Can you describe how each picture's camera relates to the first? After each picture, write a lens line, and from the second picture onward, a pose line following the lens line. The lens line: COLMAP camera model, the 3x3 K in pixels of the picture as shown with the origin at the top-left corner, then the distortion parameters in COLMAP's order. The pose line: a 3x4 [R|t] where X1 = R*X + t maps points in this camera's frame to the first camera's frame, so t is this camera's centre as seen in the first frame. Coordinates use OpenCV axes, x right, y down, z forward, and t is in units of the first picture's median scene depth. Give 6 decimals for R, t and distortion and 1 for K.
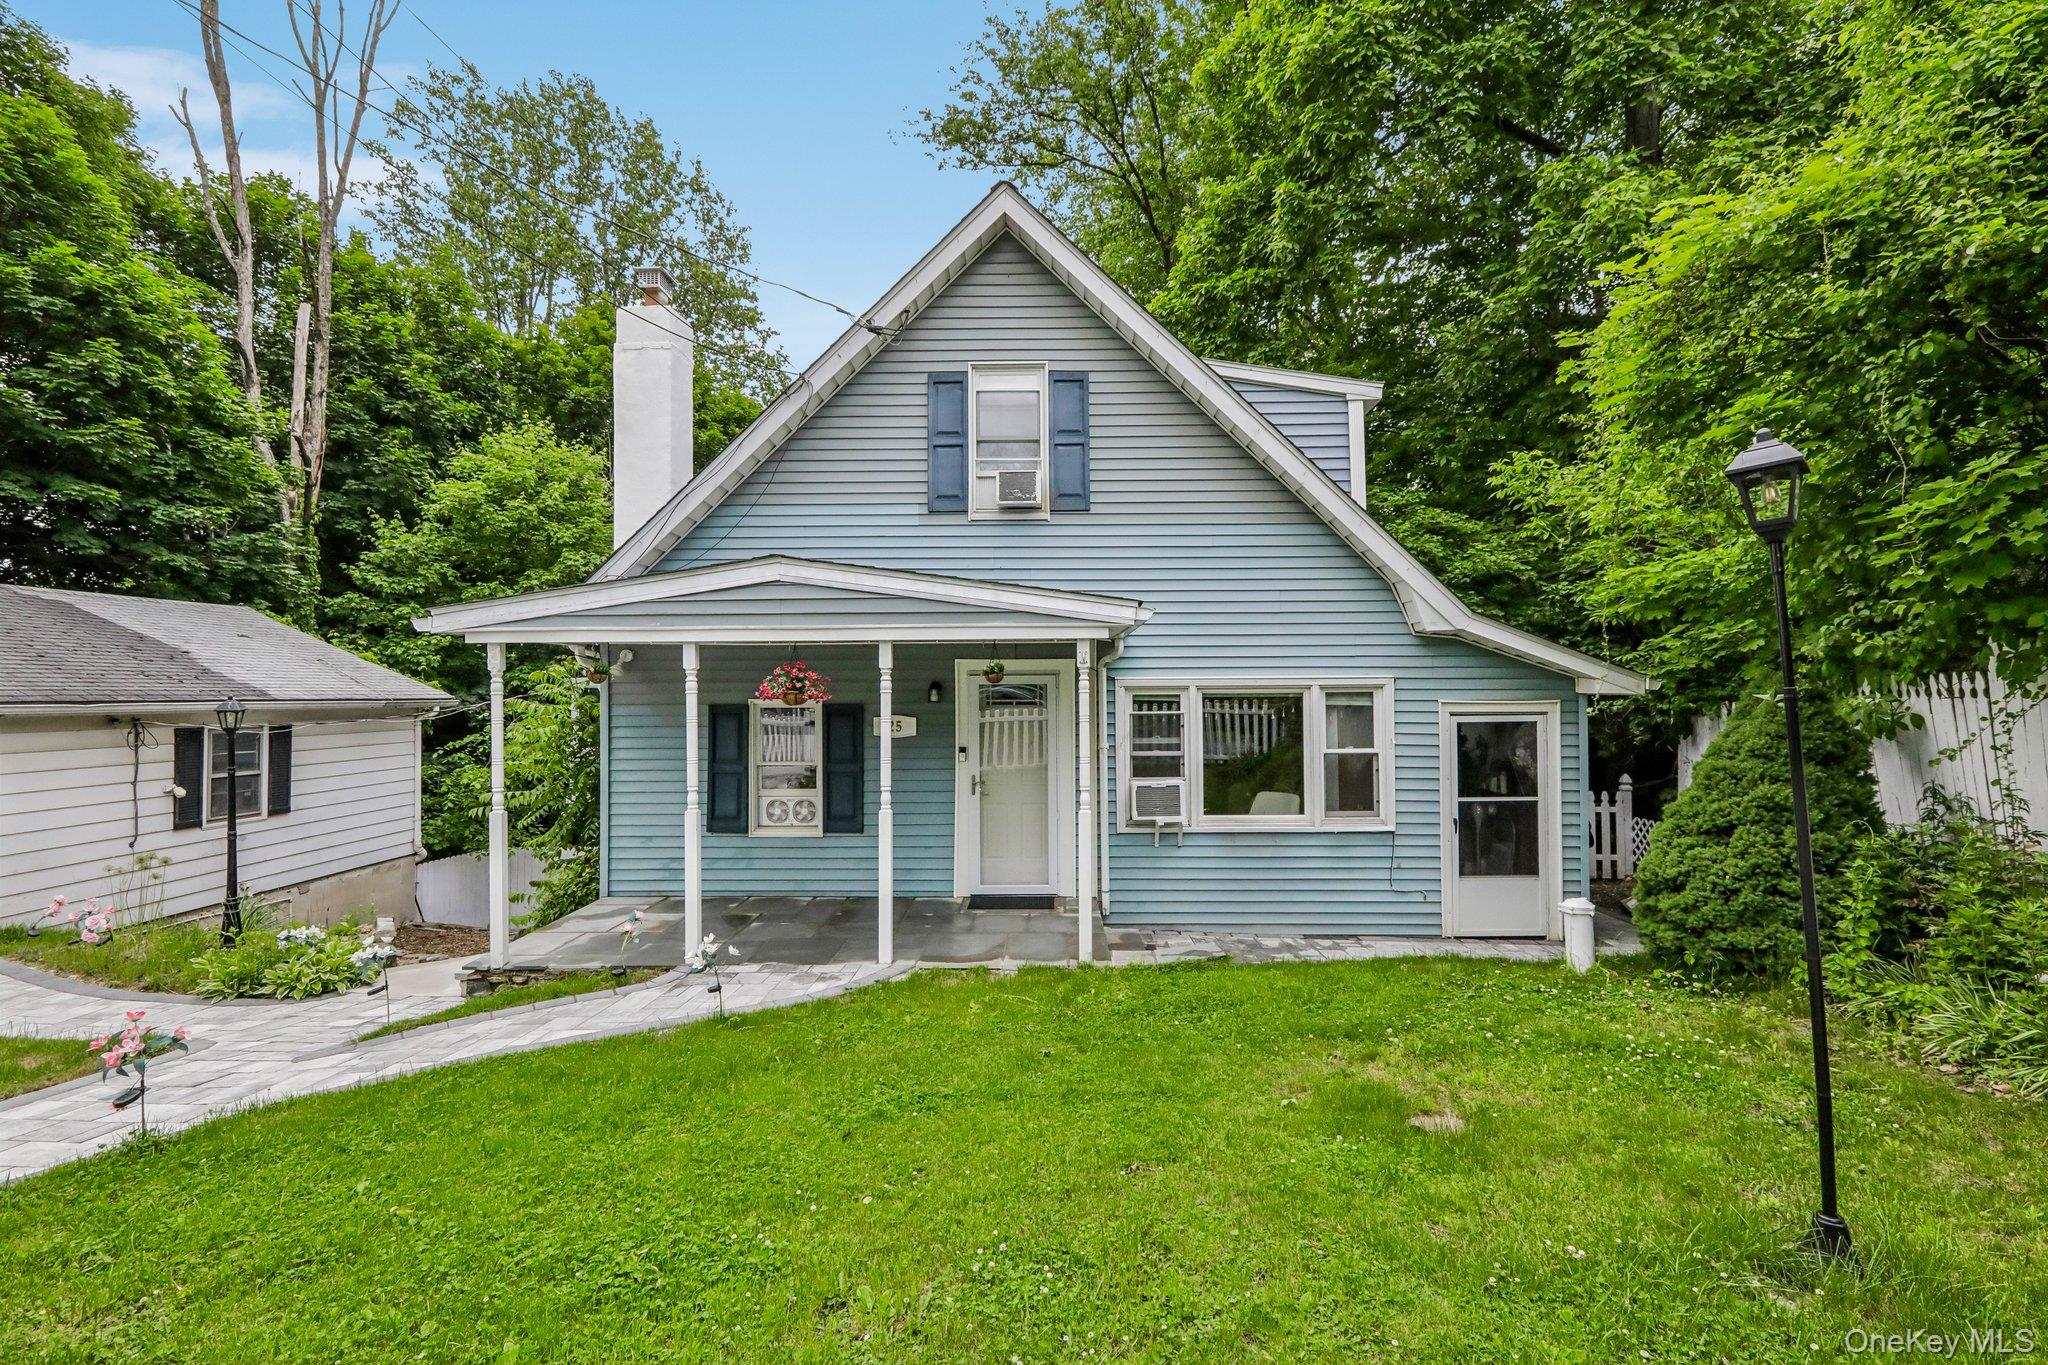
lens RADIAL K [[937.2, 0, 1088.7], [0, 937.2, 671.1], [0, 0, 1]] dist [-0.001782, 0.002575]
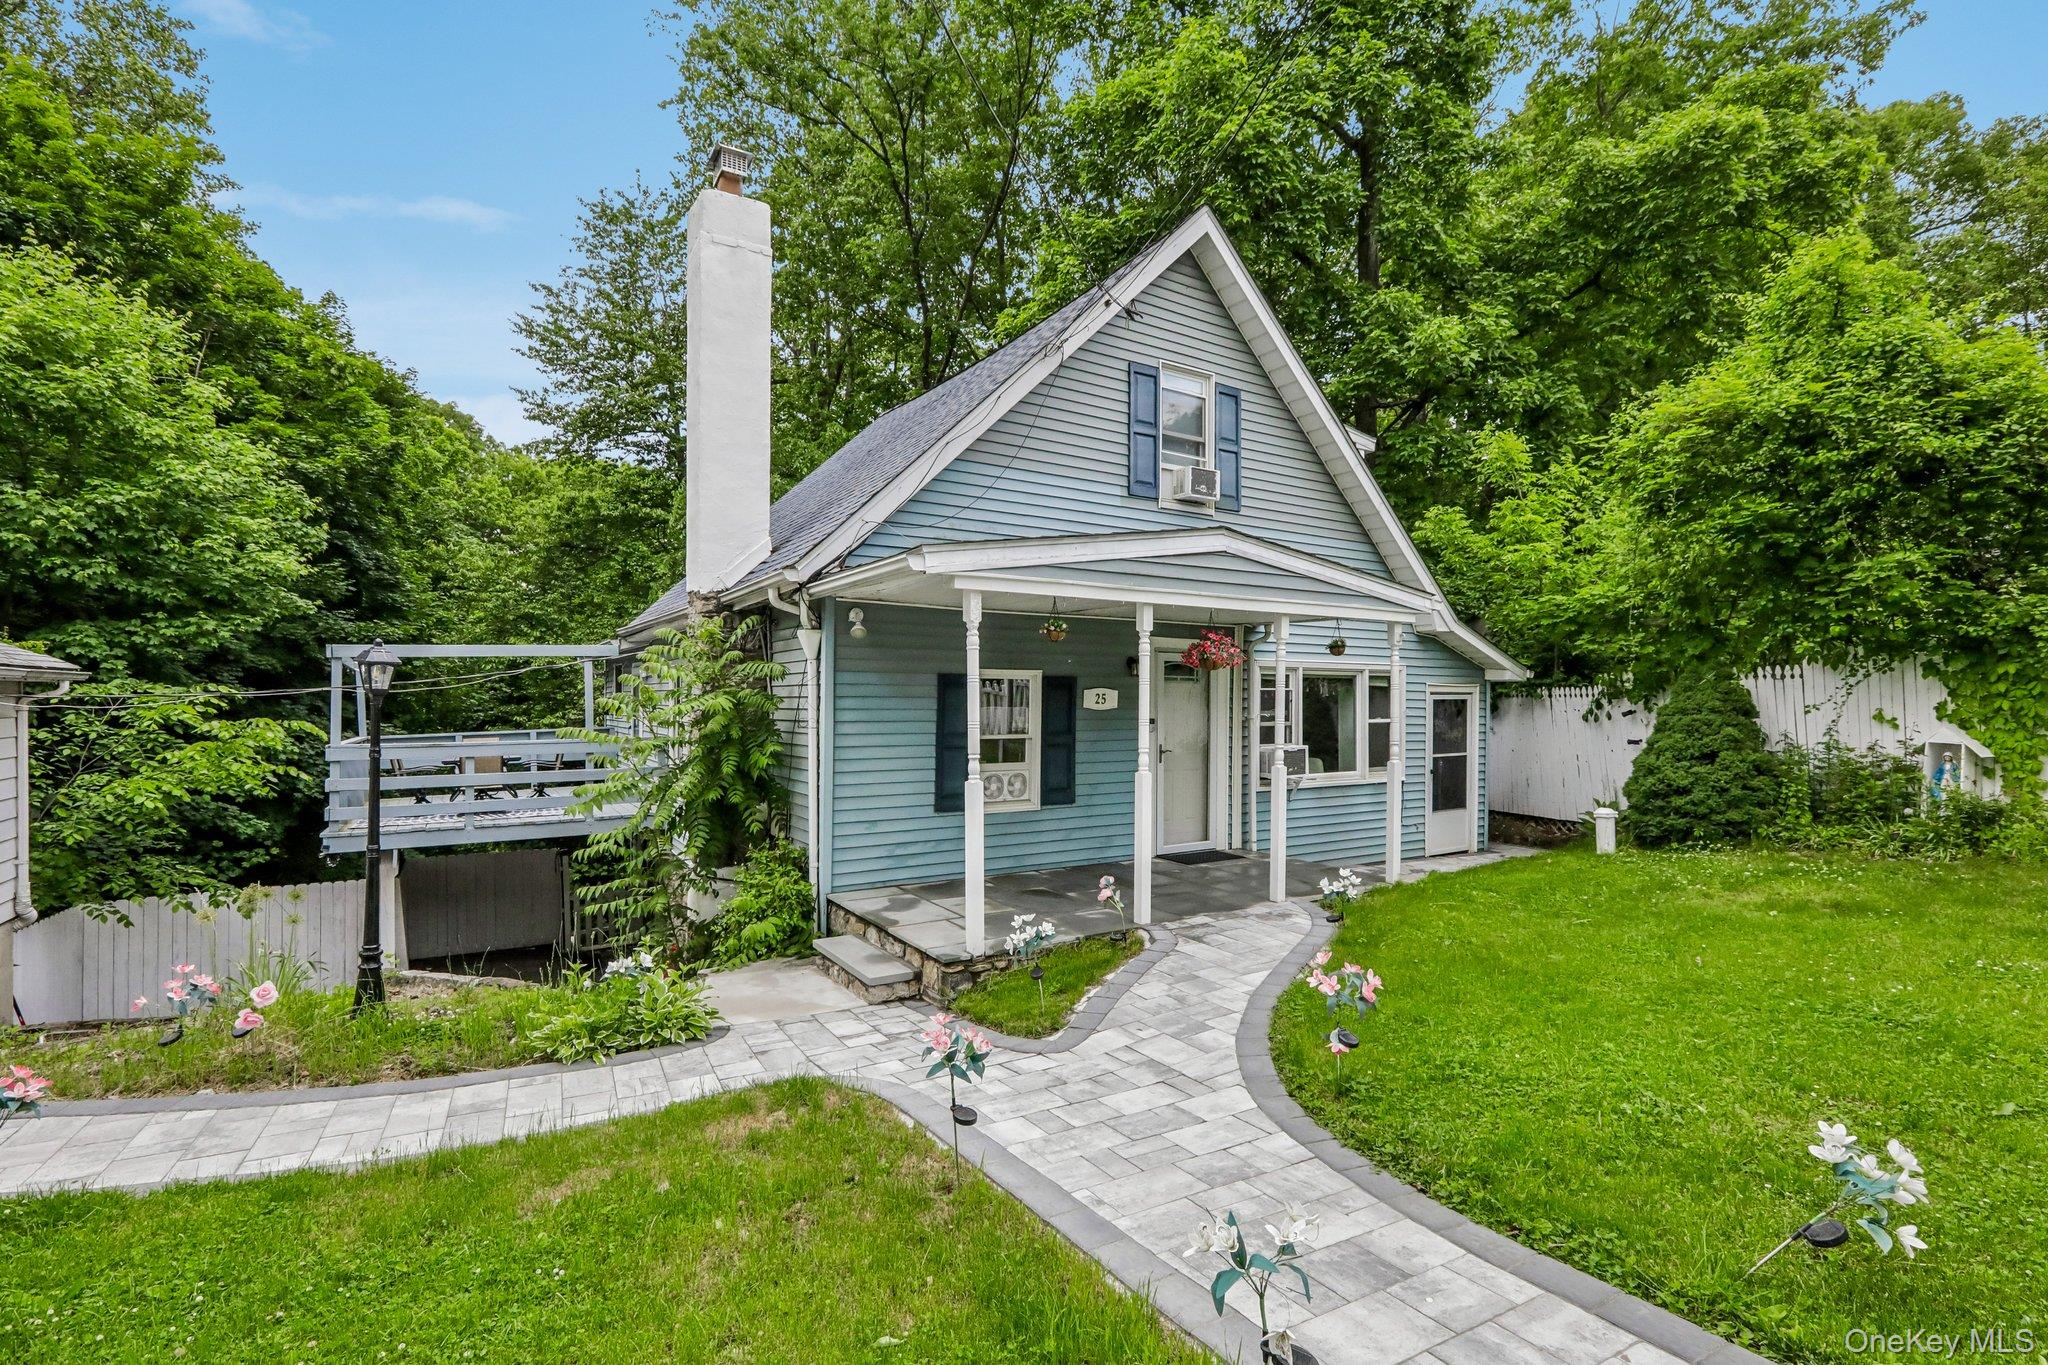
lens RADIAL K [[937.2, 0, 1029.5], [0, 937.2, 699.3], [0, 0, 1]] dist [-0.001782, 0.002575]
pose [[0.833277, 0.008937, 0.552784, -0.846875], [-0.020230, 0.999693, 0.014333, 0.046338], [-0.552486, -0.023126, 0.833201, 0.183258]]
